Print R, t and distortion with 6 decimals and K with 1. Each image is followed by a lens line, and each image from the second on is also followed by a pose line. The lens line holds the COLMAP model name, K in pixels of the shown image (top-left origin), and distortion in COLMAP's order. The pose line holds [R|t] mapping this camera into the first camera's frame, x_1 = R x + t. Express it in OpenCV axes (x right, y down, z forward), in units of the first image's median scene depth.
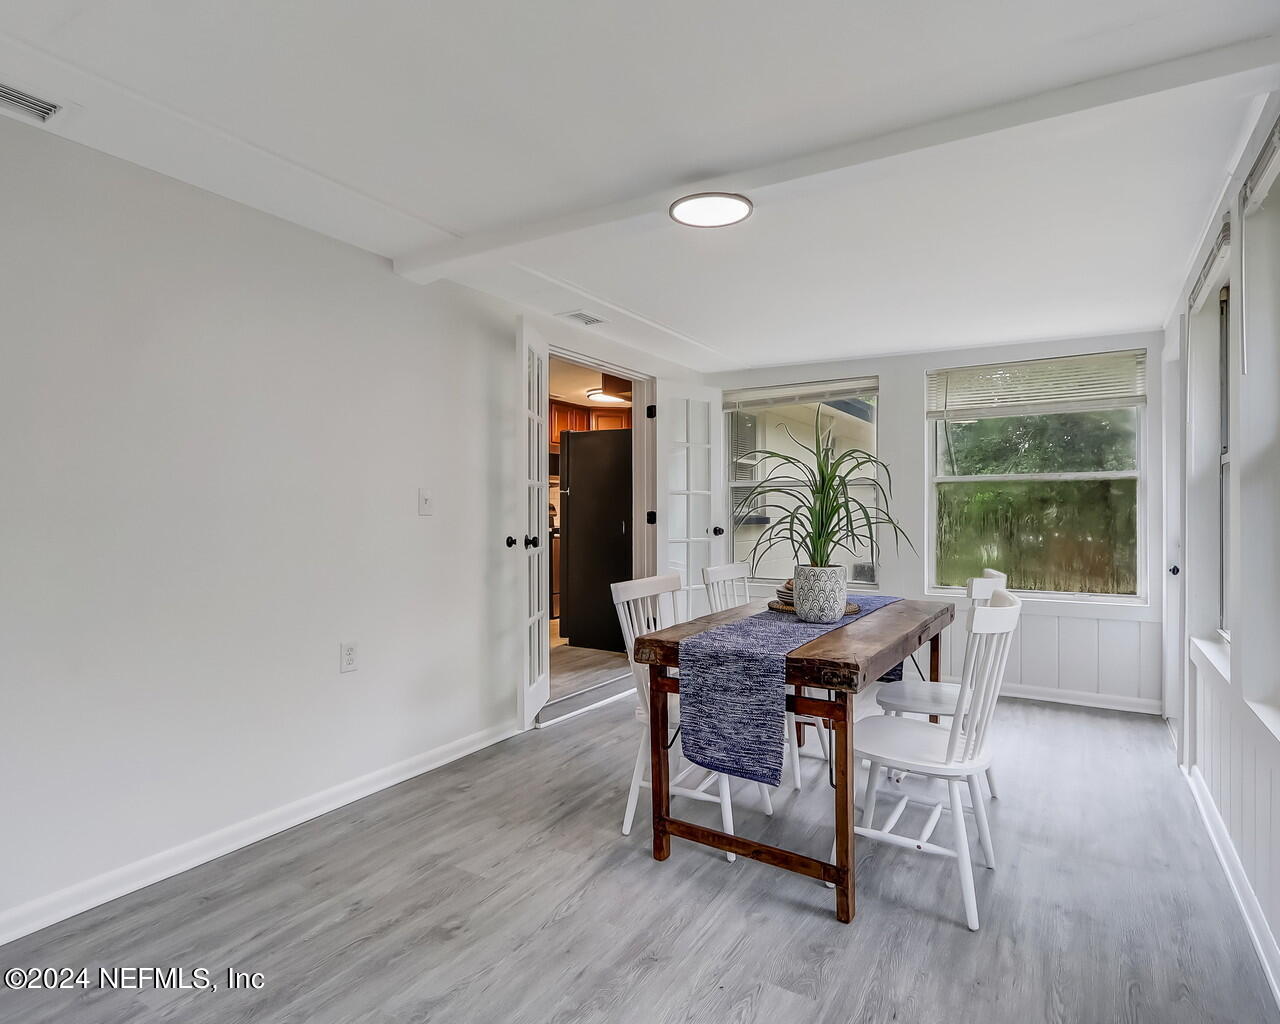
lens RADIAL K [[701.6, 0, 636.2], [0, 701.6, 516.2], [0, 0, 1]] dist [0.001555, 0.000162]
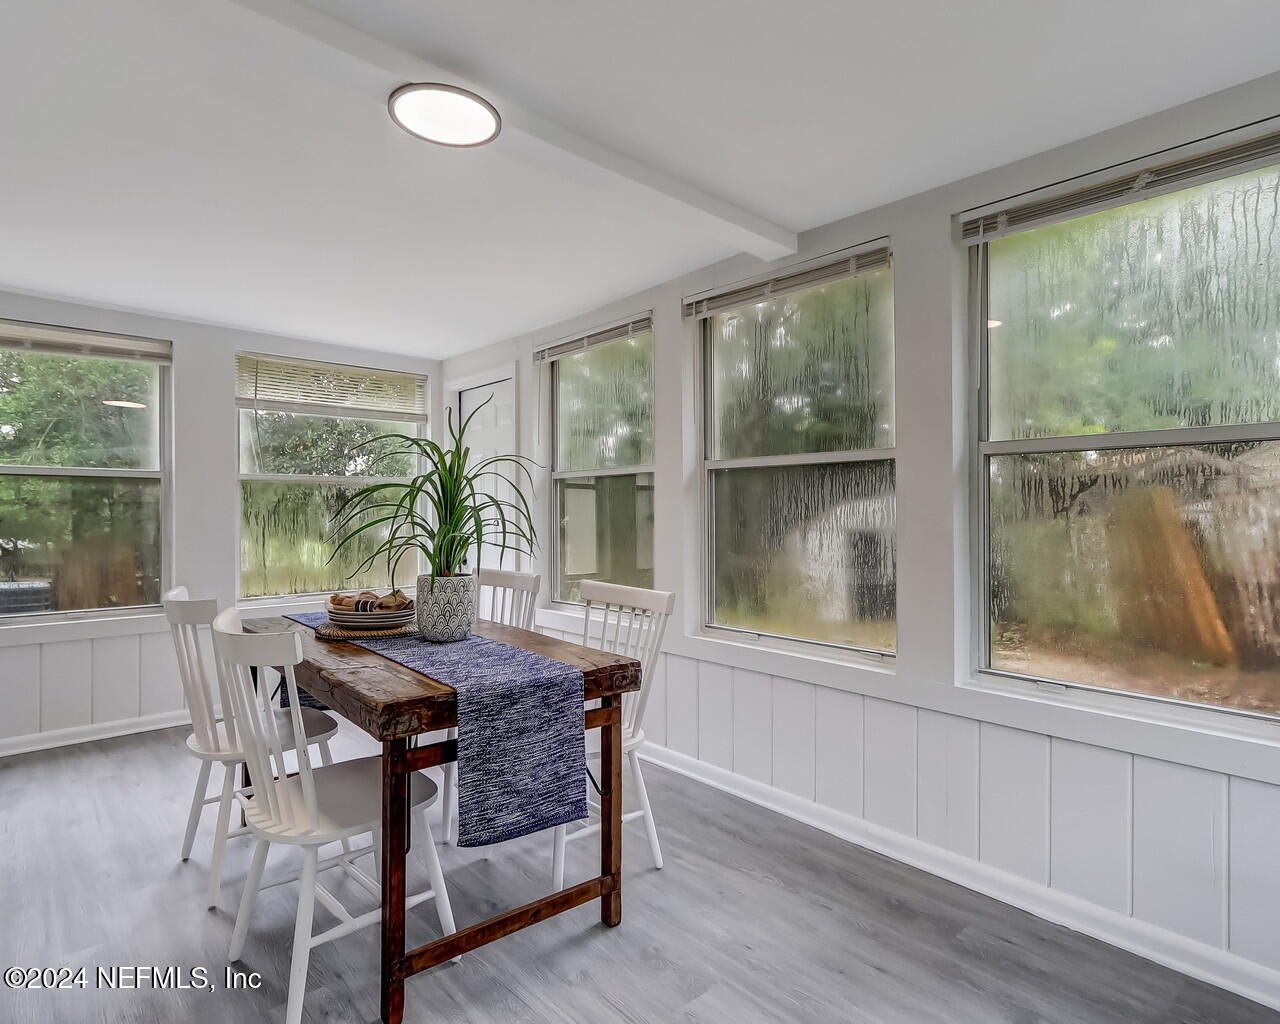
lens RADIAL K [[701.6, 0, 636.2], [0, 701.6, 516.2], [0, 0, 1]] dist [0.001555, 0.000162]
pose [[0.299243, -0.000196, 0.954177, -0.607156], [0.003725, 0.999993, -0.000963, -0.000196], [-0.954170, 0.003843, 0.299242, 0.634311]]
